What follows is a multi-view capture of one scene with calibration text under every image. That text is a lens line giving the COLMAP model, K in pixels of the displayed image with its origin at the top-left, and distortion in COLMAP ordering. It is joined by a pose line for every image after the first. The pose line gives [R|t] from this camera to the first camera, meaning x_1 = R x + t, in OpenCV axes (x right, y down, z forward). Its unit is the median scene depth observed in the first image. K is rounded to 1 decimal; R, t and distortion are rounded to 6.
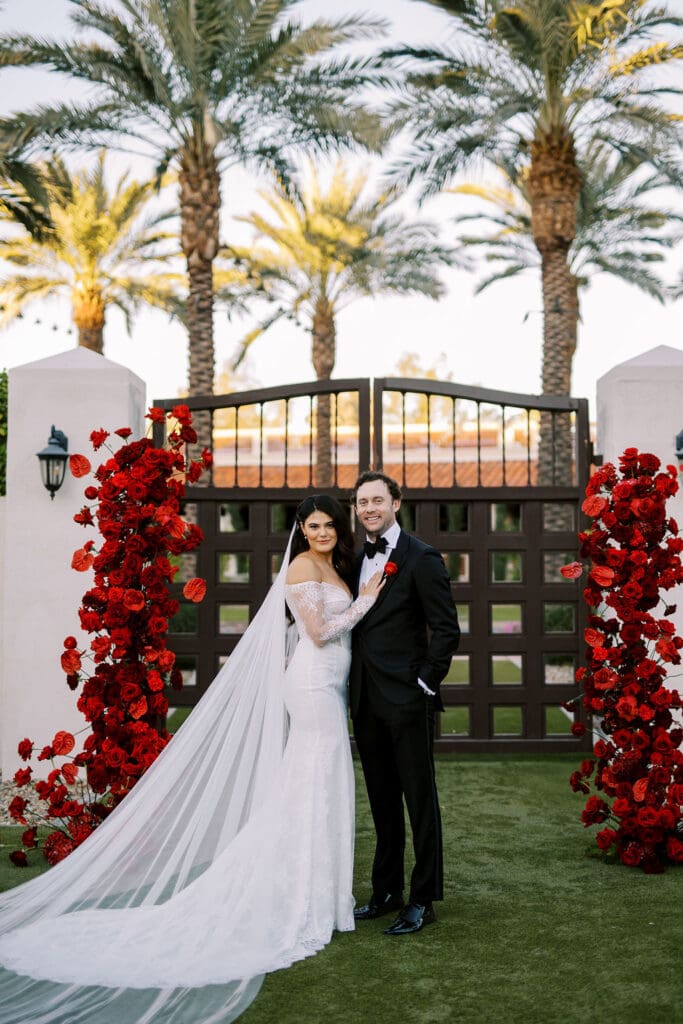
lens RADIAL K [[1487.0, 0, 377.2], [0, 1487.0, 463.6], [0, 0, 1]] dist [0.028348, 0.032150]
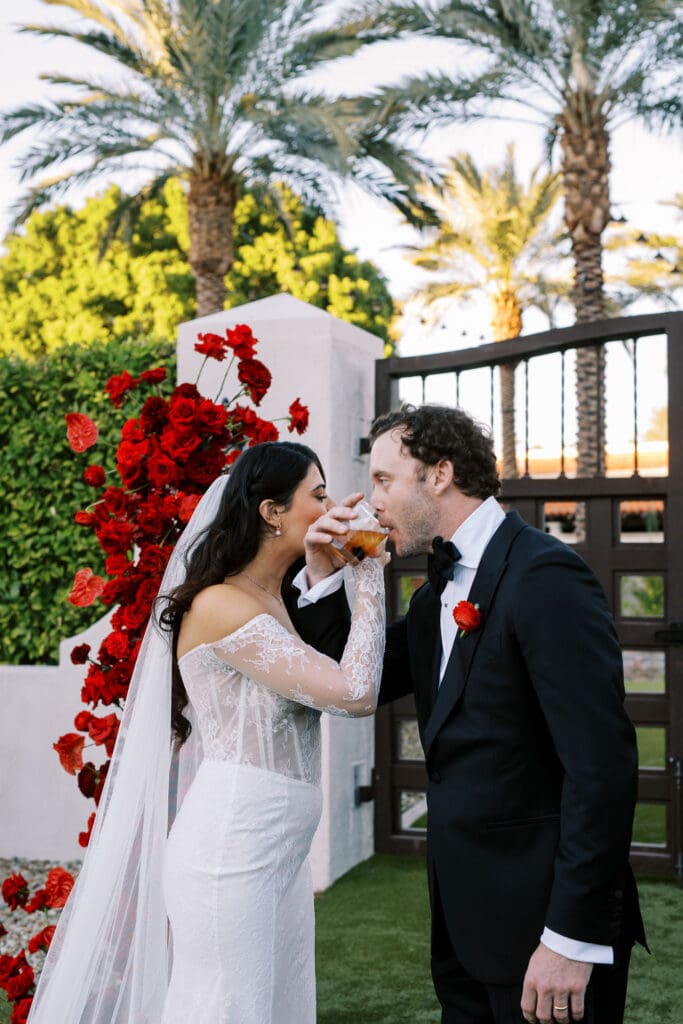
lens RADIAL K [[1472.3, 0, 340.7], [0, 1472.3, 496.6], [0, 0, 1]] dist [0.014073, 0.026047]
pose [[0.941836, -0.018660, -0.335555, 0.074355], [0.021701, 0.999750, 0.005314, 0.019594], [0.335372, -0.012286, 0.942006, 0.339316]]
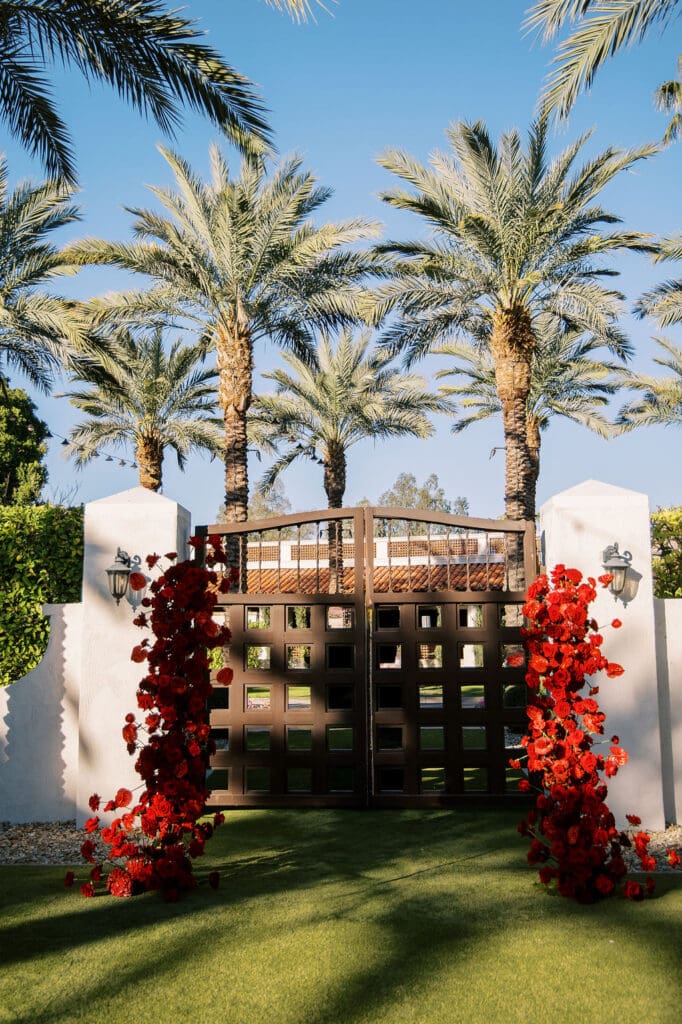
lens RADIAL K [[1200.1, 0, 337.1], [0, 1200.1, 472.4], [0, 0, 1]] dist [0.076032, 0.008080]
pose [[0.999268, -0.011335, -0.036550, 0.011673], [0.008446, 0.996898, -0.078248, -0.007267], [0.037323, 0.077882, 0.996264, -0.043980]]
